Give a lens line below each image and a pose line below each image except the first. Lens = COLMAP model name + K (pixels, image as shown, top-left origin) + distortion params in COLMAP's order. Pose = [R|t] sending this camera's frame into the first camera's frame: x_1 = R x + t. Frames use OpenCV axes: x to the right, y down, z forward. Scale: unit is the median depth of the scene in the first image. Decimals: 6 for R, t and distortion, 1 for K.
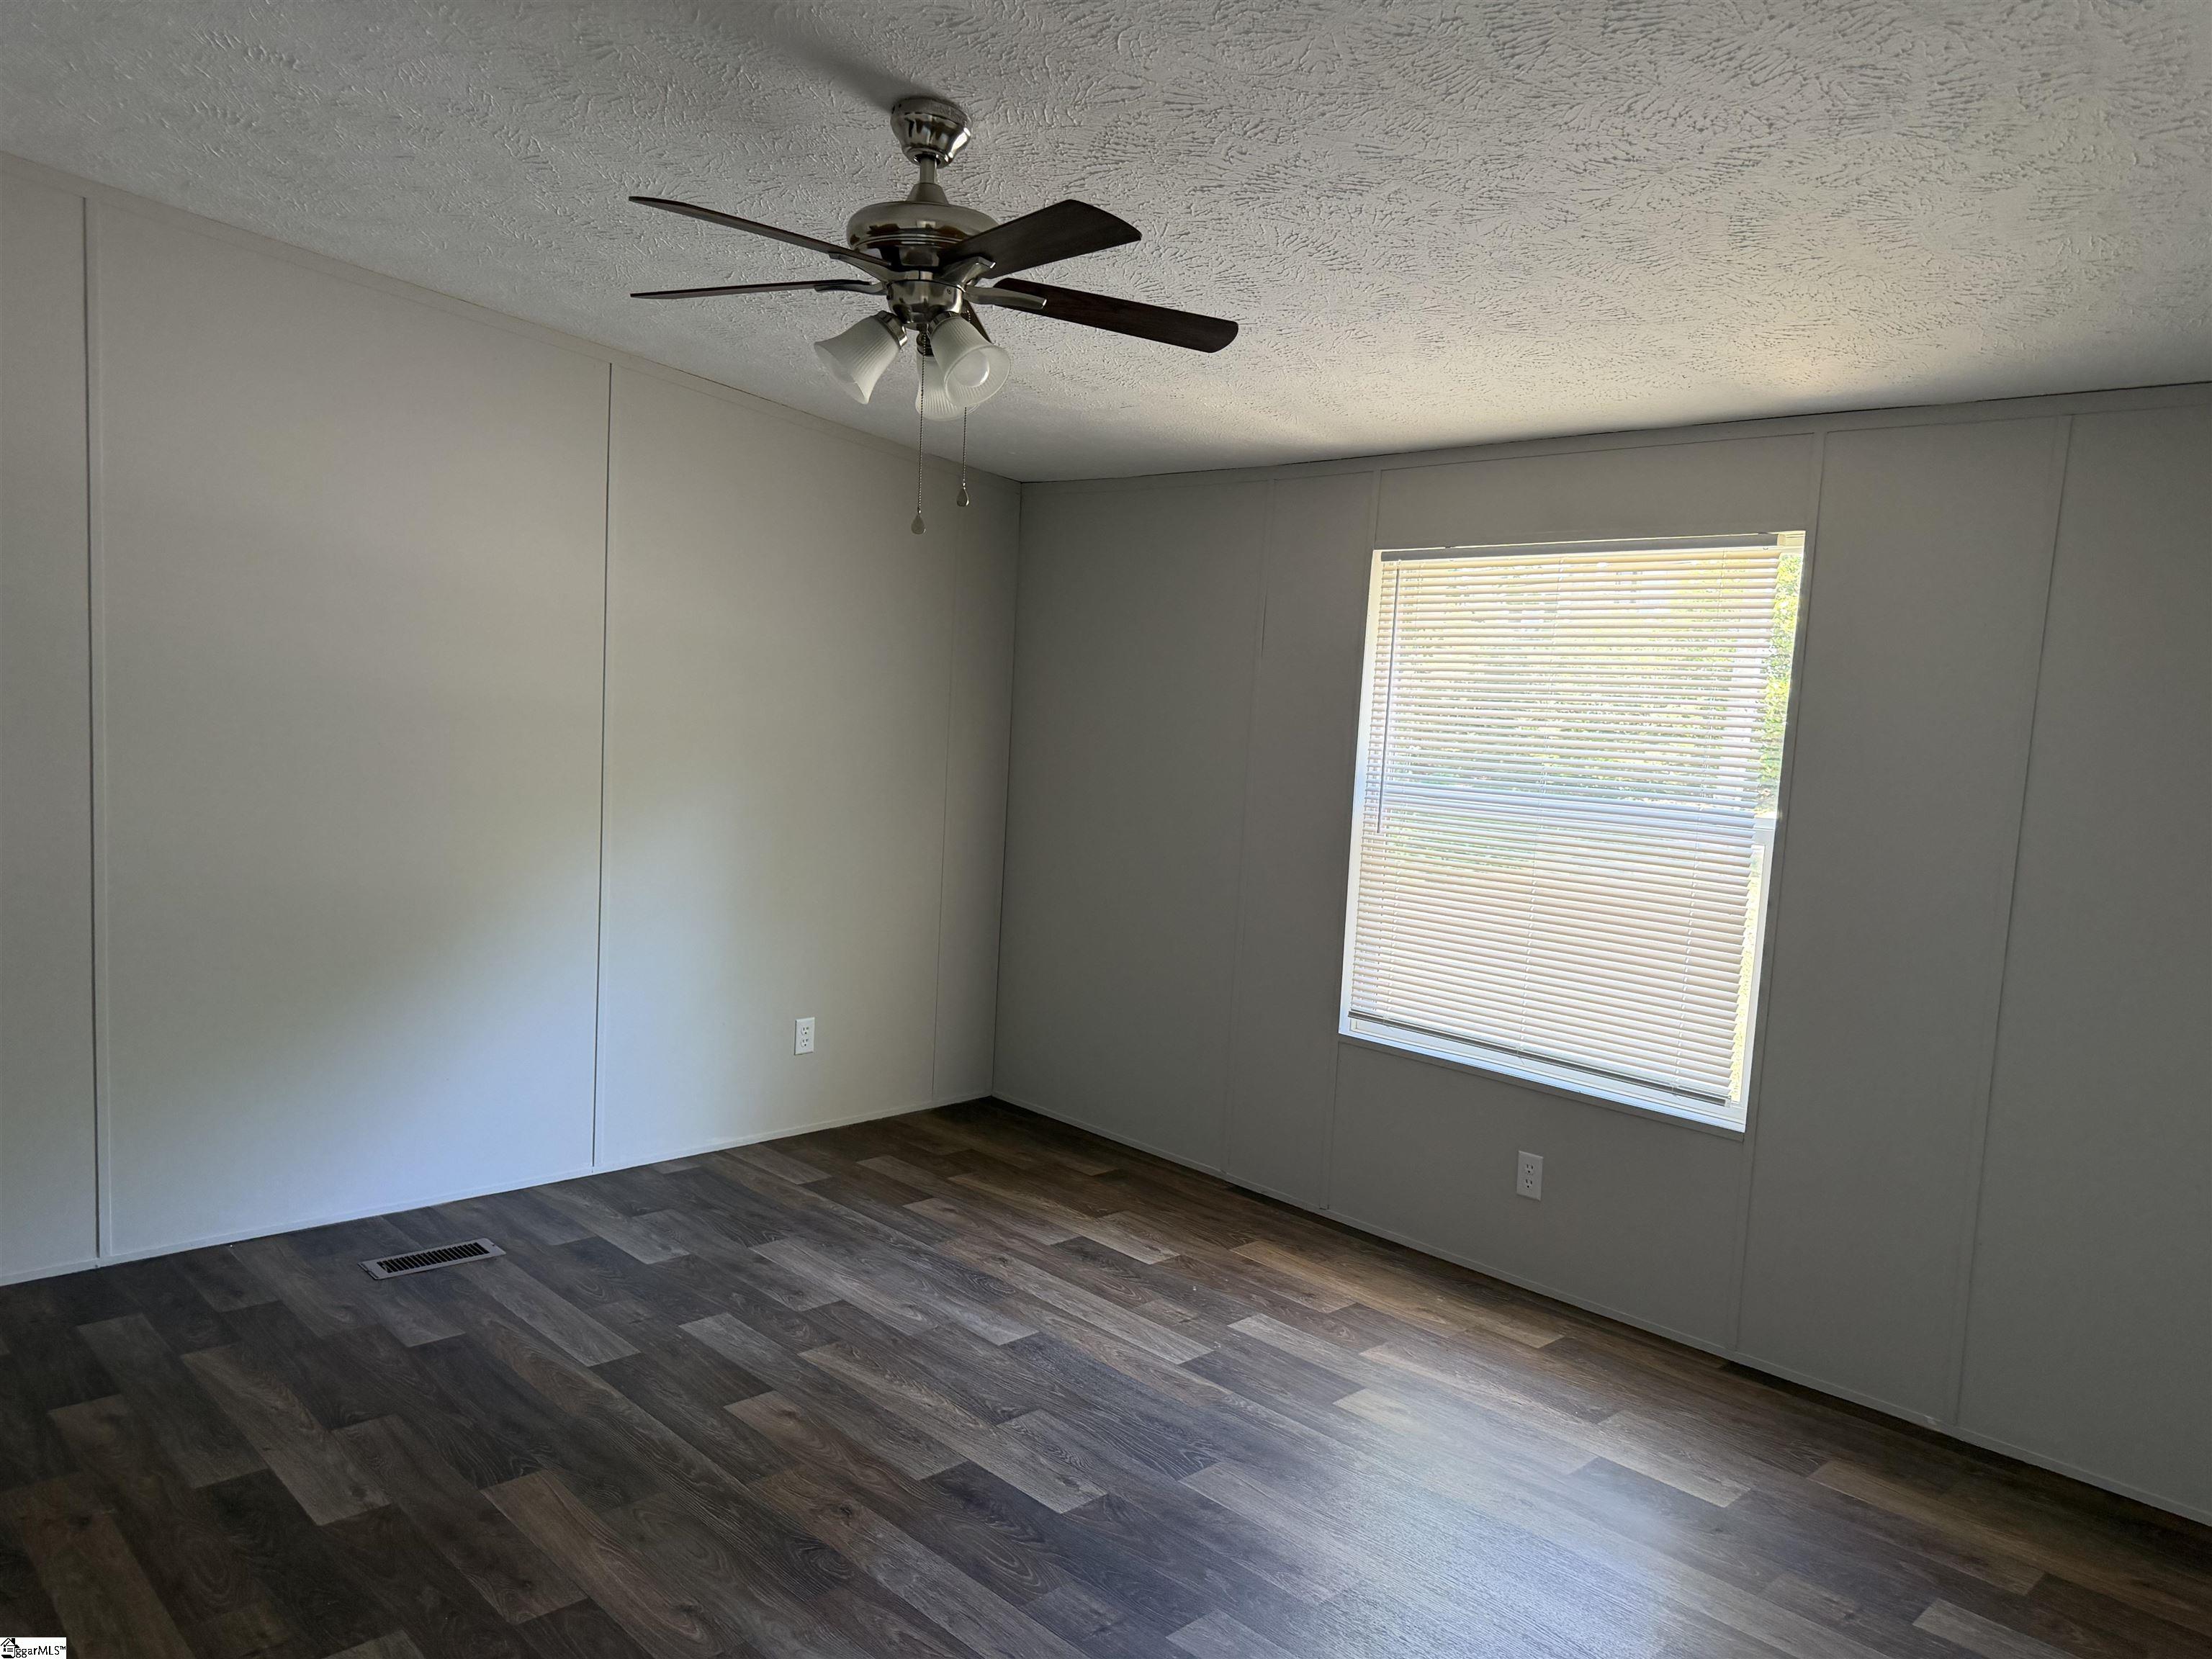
lens RADIAL K [[1584.7, 0, 1100.5], [0, 1584.7, 834.4], [0, 0, 1]] dist [0.039344, 0.005236]
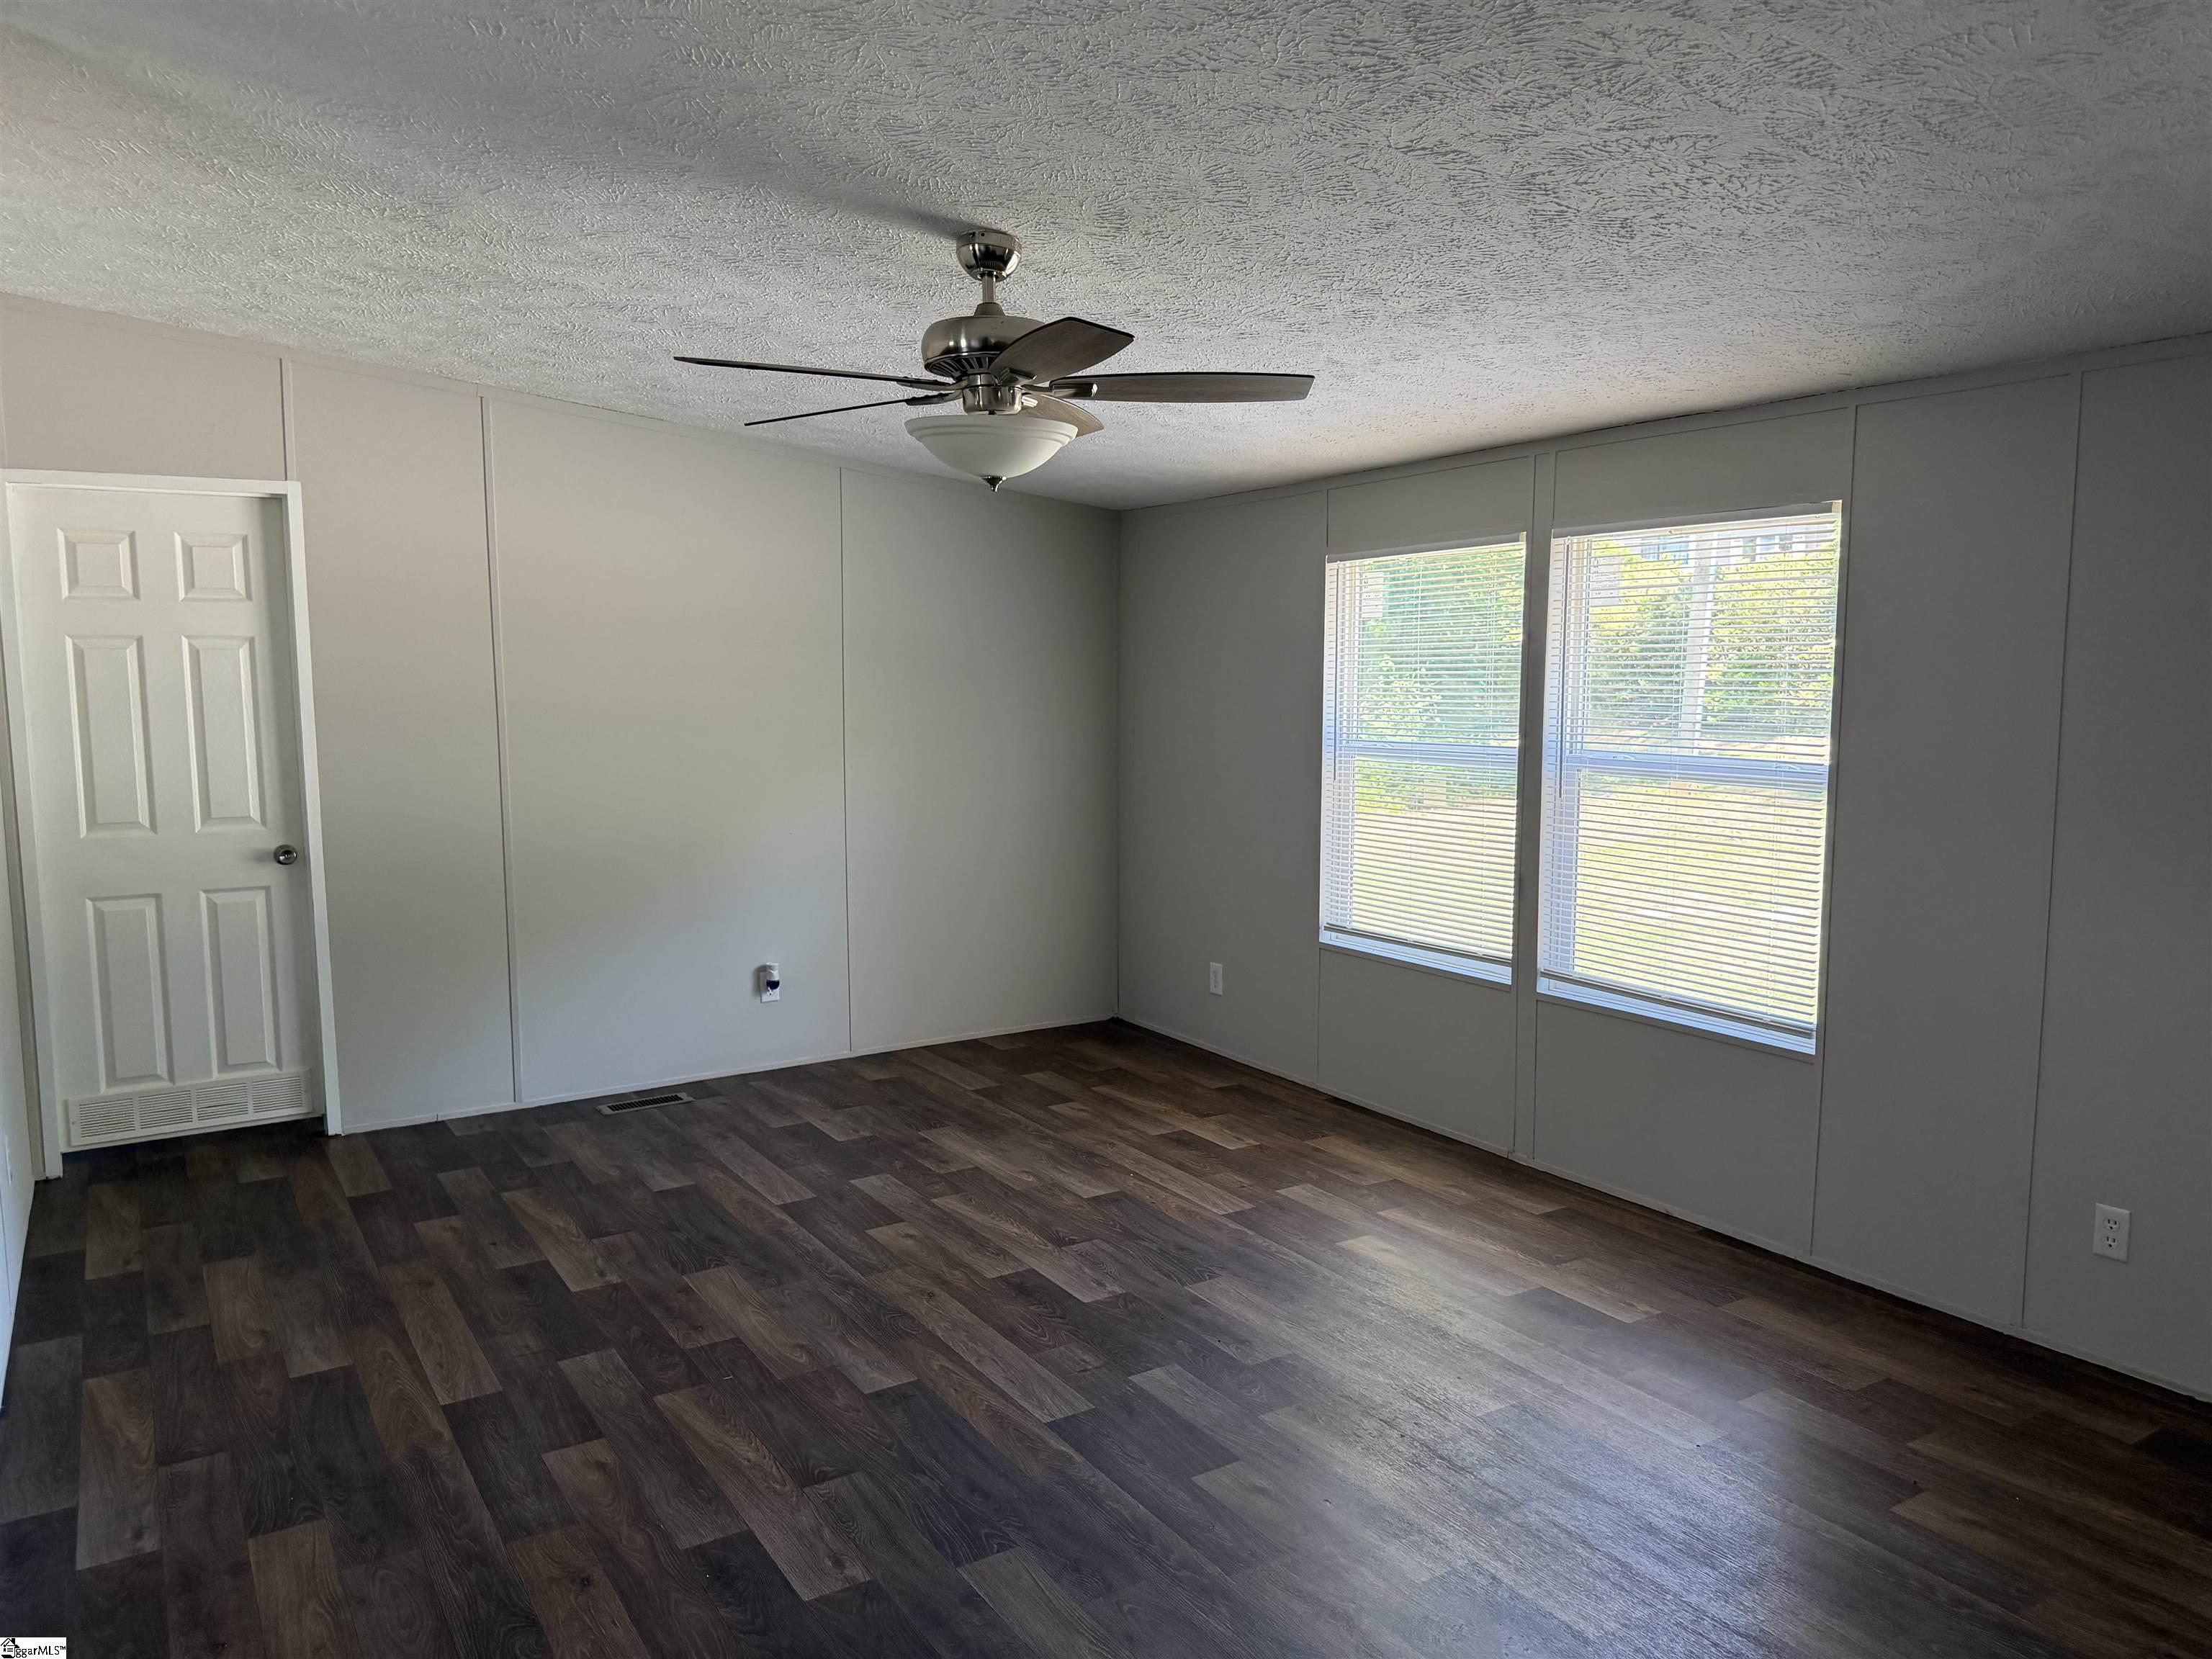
lens RADIAL K [[1526.7, 0, 1076.2], [0, 1526.7, 818.5], [0, 0, 1]] dist [0.174590, 0.000232]
pose [[0.974842, -0.040423, -0.219203, 0.219829], [0.038290, 0.999169, -0.013969, 0.034269], [0.219586, 0.005224, 0.975579, -0.217477]]
